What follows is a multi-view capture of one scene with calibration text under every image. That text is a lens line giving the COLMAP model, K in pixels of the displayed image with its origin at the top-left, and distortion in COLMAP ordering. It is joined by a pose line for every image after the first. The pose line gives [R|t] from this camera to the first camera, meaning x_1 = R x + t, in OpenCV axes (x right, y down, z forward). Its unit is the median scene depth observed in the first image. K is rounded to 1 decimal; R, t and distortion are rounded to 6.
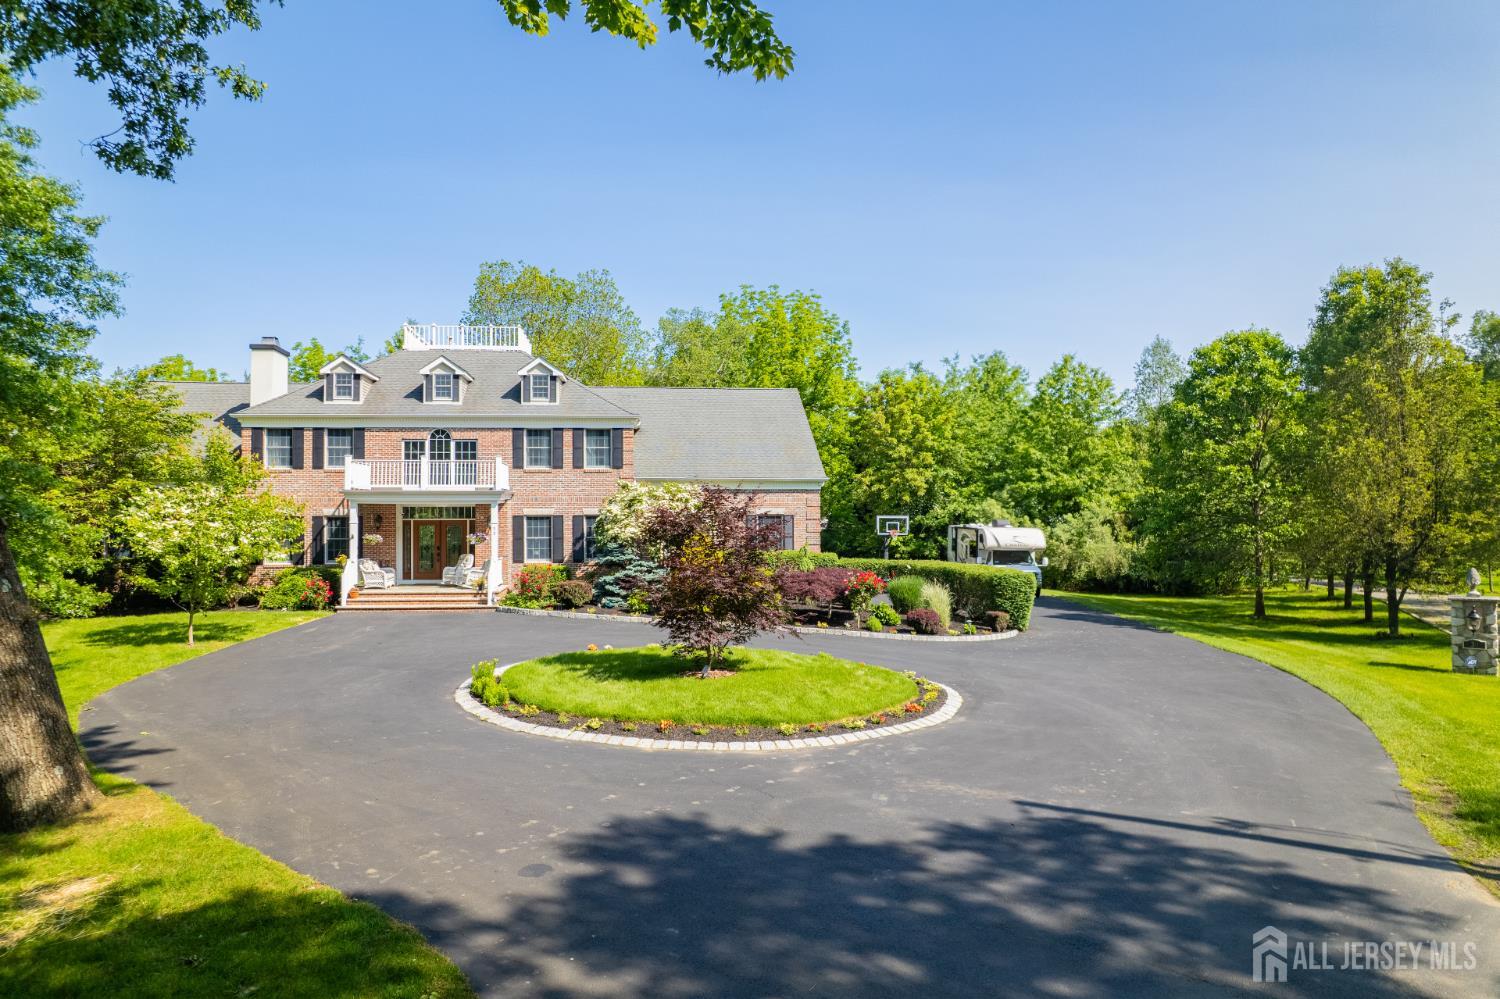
lens RADIAL K [[966.9, 0, 747.2], [0, 966.9, 507.4], [0, 0, 1]] dist [-0.074758, 0.068144]
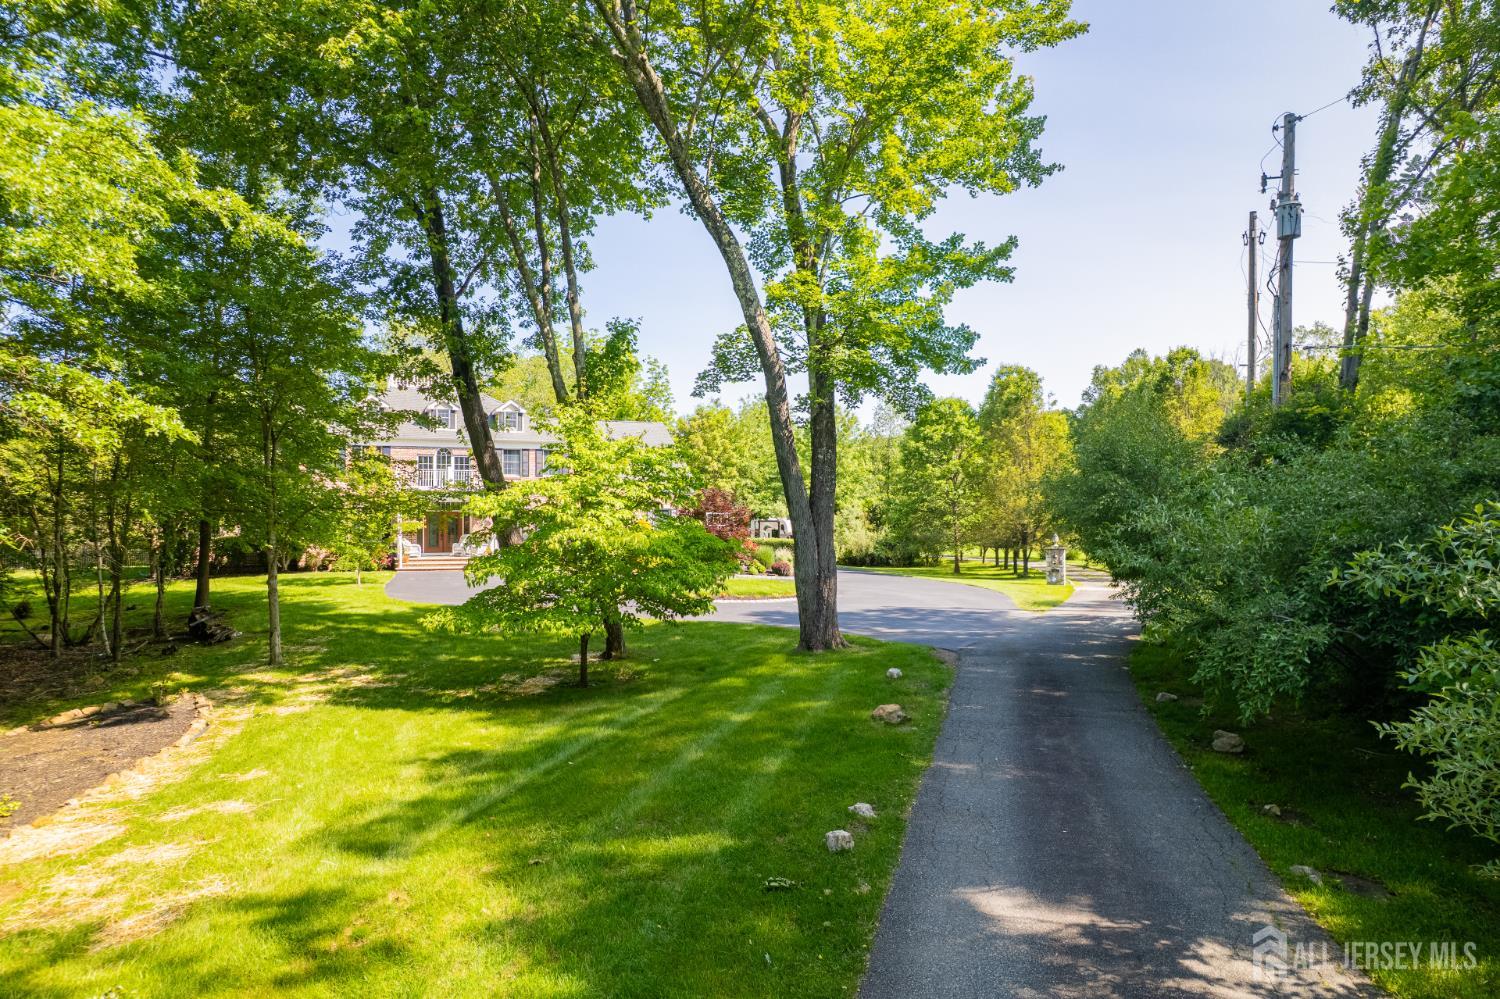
lens RADIAL K [[966.9, 0, 747.2], [0, 966.9, 507.4], [0, 0, 1]] dist [-0.074758, 0.068144]
pose [[0.957518, 0.005595, 0.288319, -0.295933], [-0.003281, 0.999958, -0.008509, 0.018095], [-0.288354, 0.007202, 0.957497, -0.502352]]
